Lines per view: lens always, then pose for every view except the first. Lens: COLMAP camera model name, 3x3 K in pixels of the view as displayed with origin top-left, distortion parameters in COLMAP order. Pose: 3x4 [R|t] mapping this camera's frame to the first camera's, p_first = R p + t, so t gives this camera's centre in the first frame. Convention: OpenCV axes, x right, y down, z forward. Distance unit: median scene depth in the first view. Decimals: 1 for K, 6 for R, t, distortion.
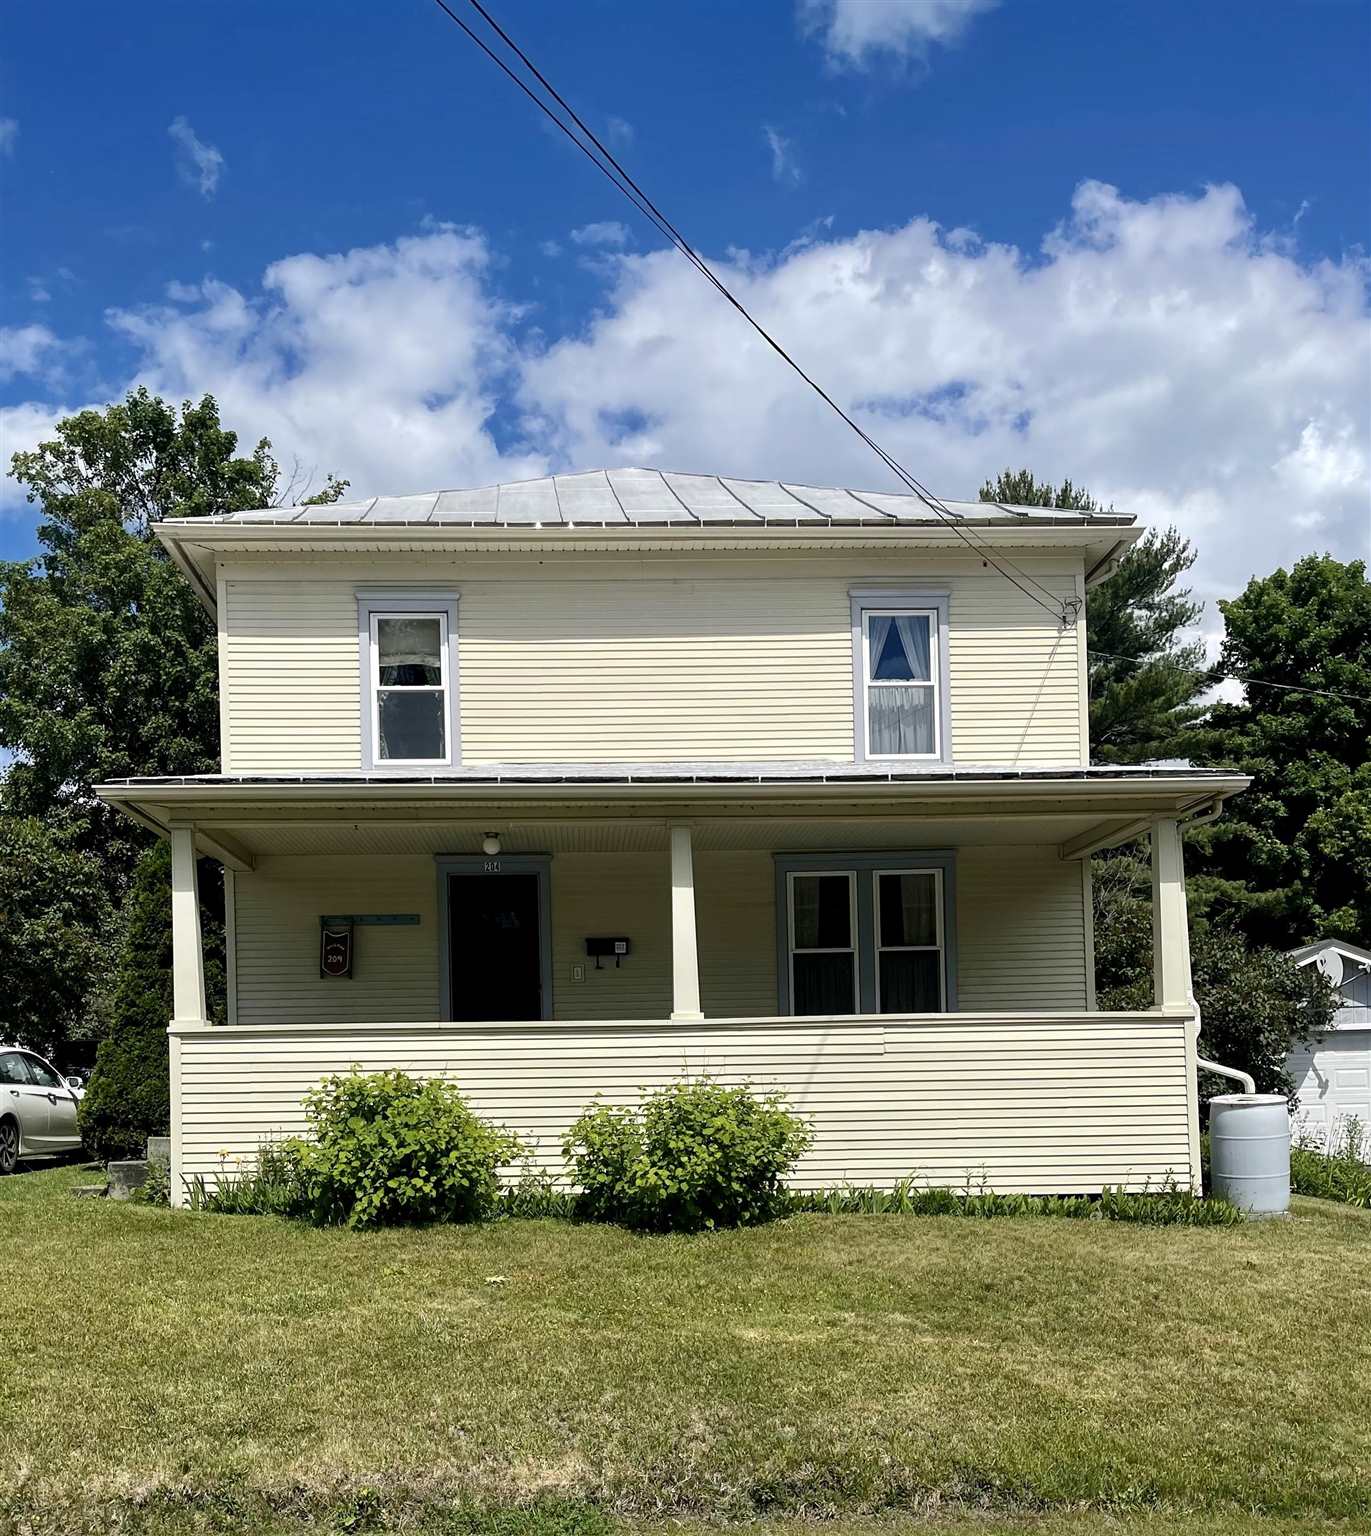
lens RADIAL K [[1605.0, 0, 661.2], [0, 1605.0, 1073.2], [0, 0, 1]] dist [0.089792, -0.283235]
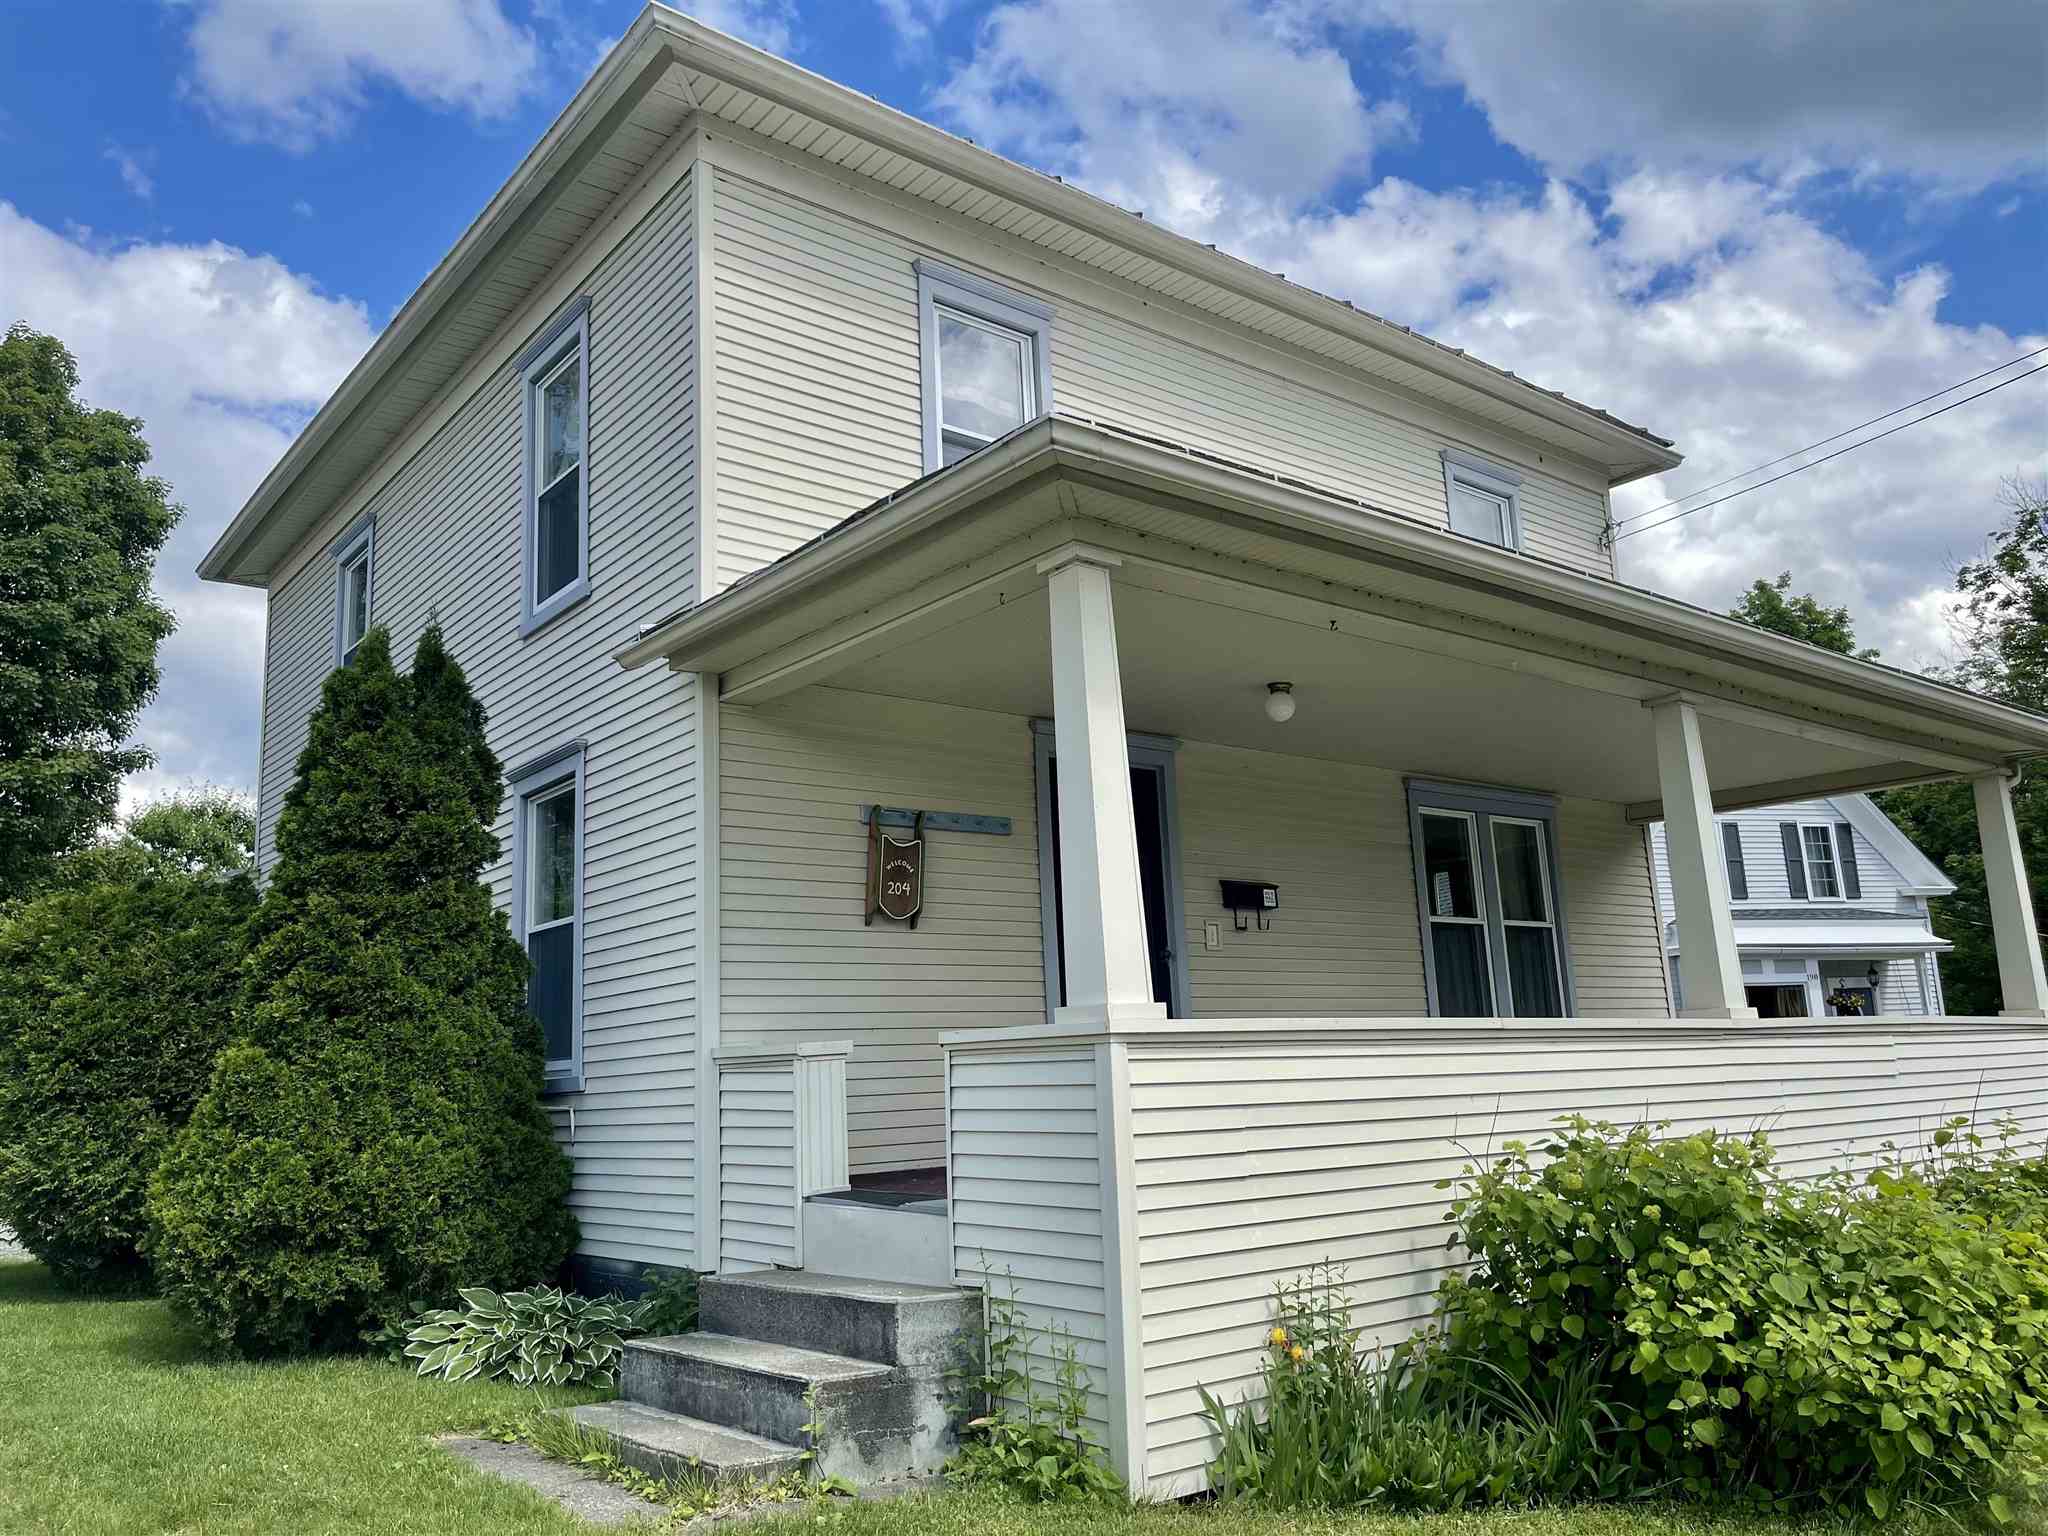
lens RADIAL K [[1520.6, 0, 1024.0], [0, 1520.6, 768.0], [0, 0, 1]] dist [0.057398, -0.074926]
pose [[0.815515, 0.105287, 0.569078, -0.449595], [0.008050, 0.981154, -0.193062, -0.013632], [-0.578679, 0.162026, 0.799298, 0.569524]]
